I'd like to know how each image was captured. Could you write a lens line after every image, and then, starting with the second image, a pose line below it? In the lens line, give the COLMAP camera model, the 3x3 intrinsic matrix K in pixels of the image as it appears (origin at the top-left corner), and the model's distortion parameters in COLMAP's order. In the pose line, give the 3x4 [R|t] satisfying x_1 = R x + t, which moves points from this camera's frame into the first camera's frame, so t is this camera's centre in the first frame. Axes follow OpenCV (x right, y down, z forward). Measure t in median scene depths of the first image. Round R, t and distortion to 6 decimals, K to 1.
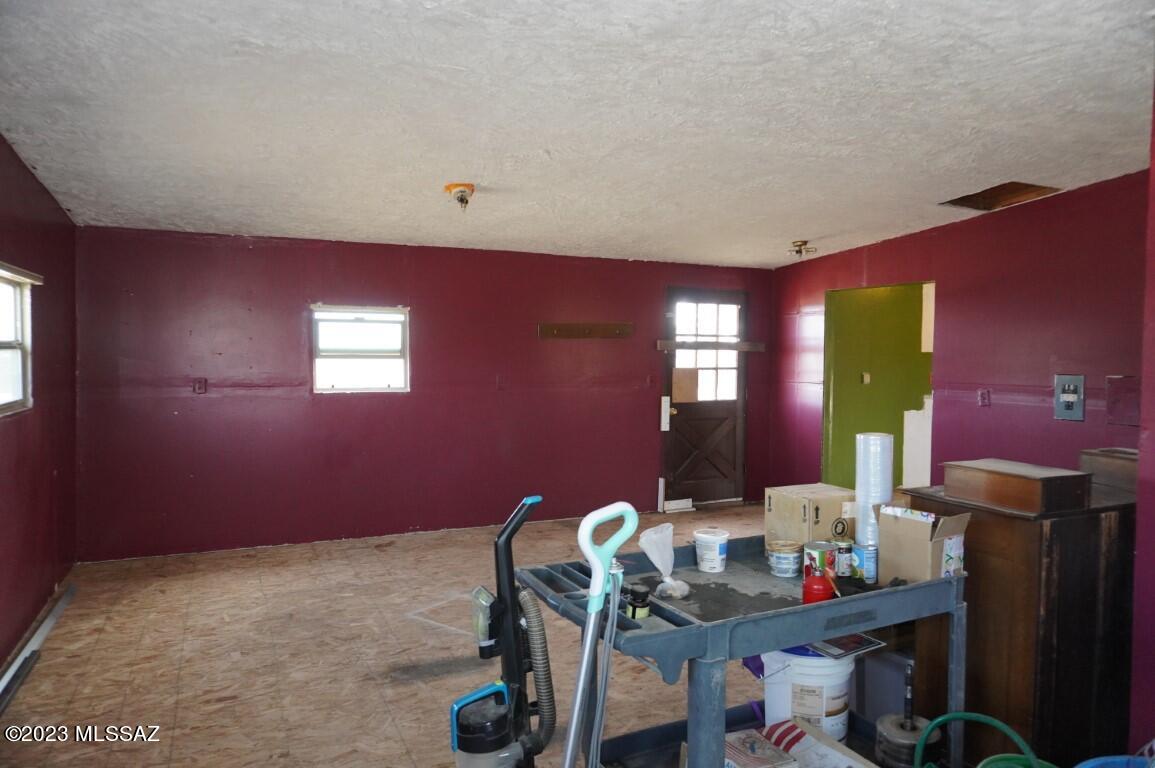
lens RADIAL K [[780.5, 0, 577.8], [0, 780.5, 384.3], [0, 0, 1]] dist [-0.003802, -0.000134]
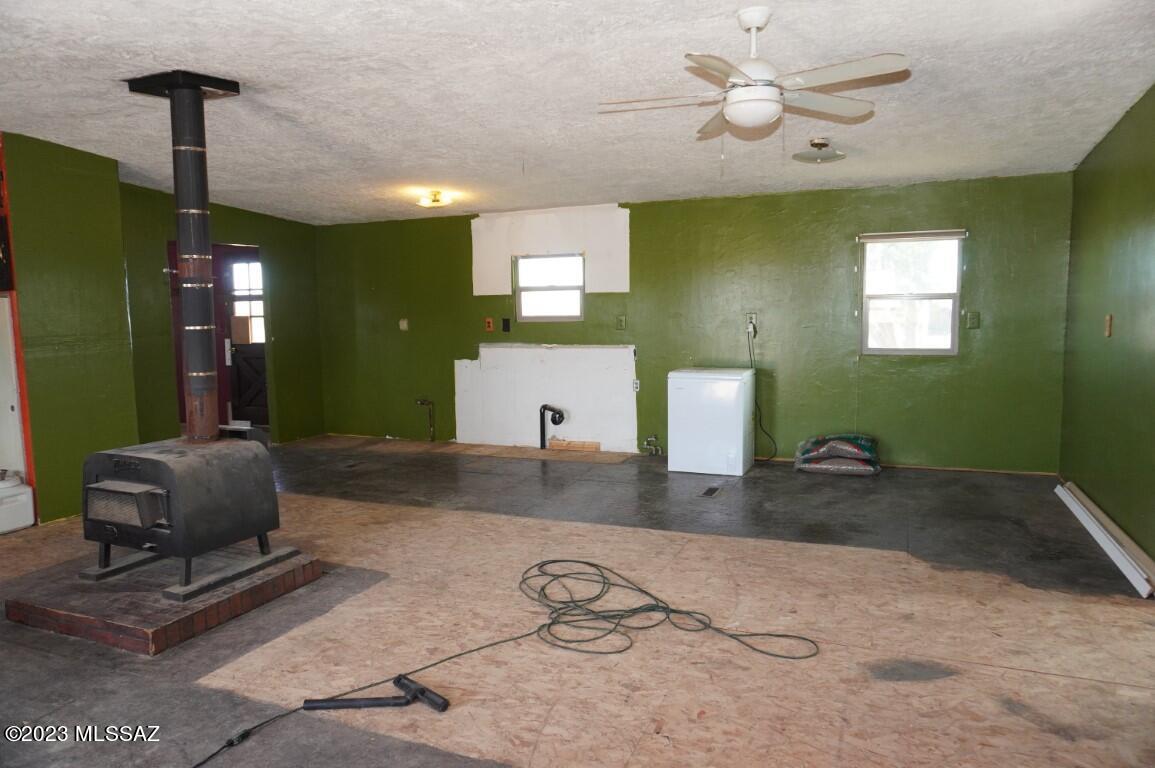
lens RADIAL K [[780.5, 0, 577.3], [0, 780.5, 383.3], [0, 0, 1]] dist [-0.003802, -0.000134]
pose [[0.695321, 0.051961, -0.716818, 1.407424], [-0.015218, 0.998224, 0.057598, 0.006391], [0.718538, -0.029141, 0.694877, 0.515260]]
